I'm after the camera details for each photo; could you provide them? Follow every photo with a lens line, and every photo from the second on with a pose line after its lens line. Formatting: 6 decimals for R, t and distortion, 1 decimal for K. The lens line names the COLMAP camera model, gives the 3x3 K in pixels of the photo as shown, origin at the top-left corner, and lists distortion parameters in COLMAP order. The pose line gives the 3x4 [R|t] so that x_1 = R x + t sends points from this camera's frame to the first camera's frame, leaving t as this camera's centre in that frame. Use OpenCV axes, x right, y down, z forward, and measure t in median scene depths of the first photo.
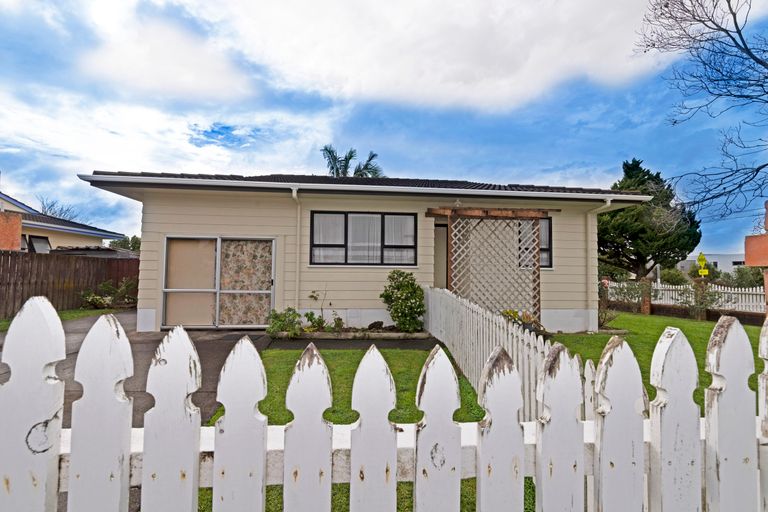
lens RADIAL K [[327.1, 0, 389.9], [0, 327.1, 257.6], [0, 0, 1]] dist [0.001167, 0.000018]
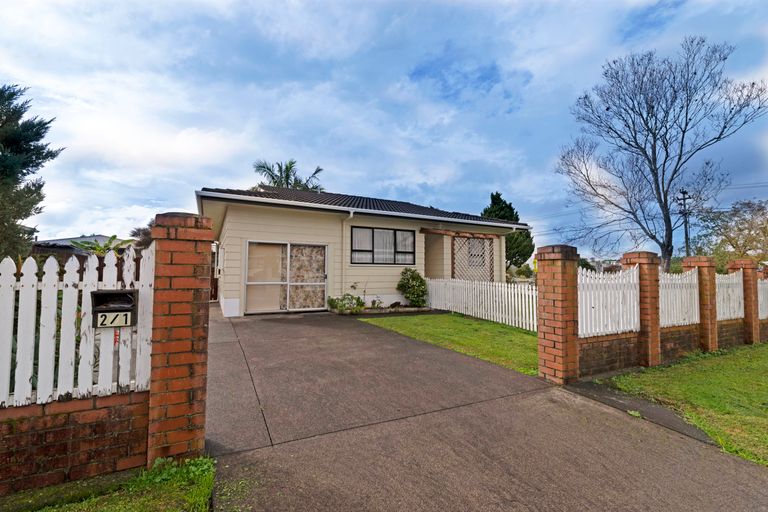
lens RADIAL K [[330.7, 0, 384.0], [0, 330.7, 256.0], [0, 0, 1]] dist [0.001287, -0.000041]
pose [[0.924321, 0.014068, 0.381357, -0.650225], [-0.010762, 0.999884, -0.010802, 0.000933], [-0.381465, 0.005881, 0.924365, -0.371968]]
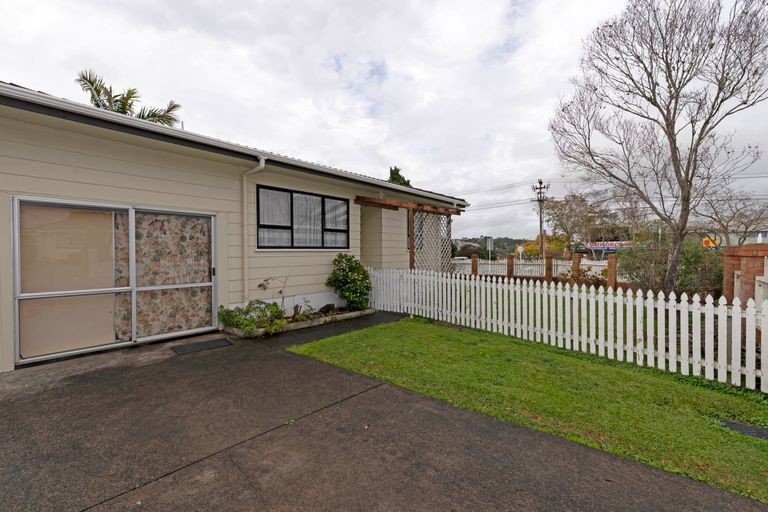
lens RADIAL K [[330.7, 0, 384.0], [0, 330.7, 256.0], [0, 0, 1]] dist [0.001287, -0.000041]
pose [[0.709500, -0.020202, 0.704416, -0.609475], [-0.020061, 0.998605, 0.048846, -0.007419], [-0.704420, -0.048787, 0.708105, 0.158339]]
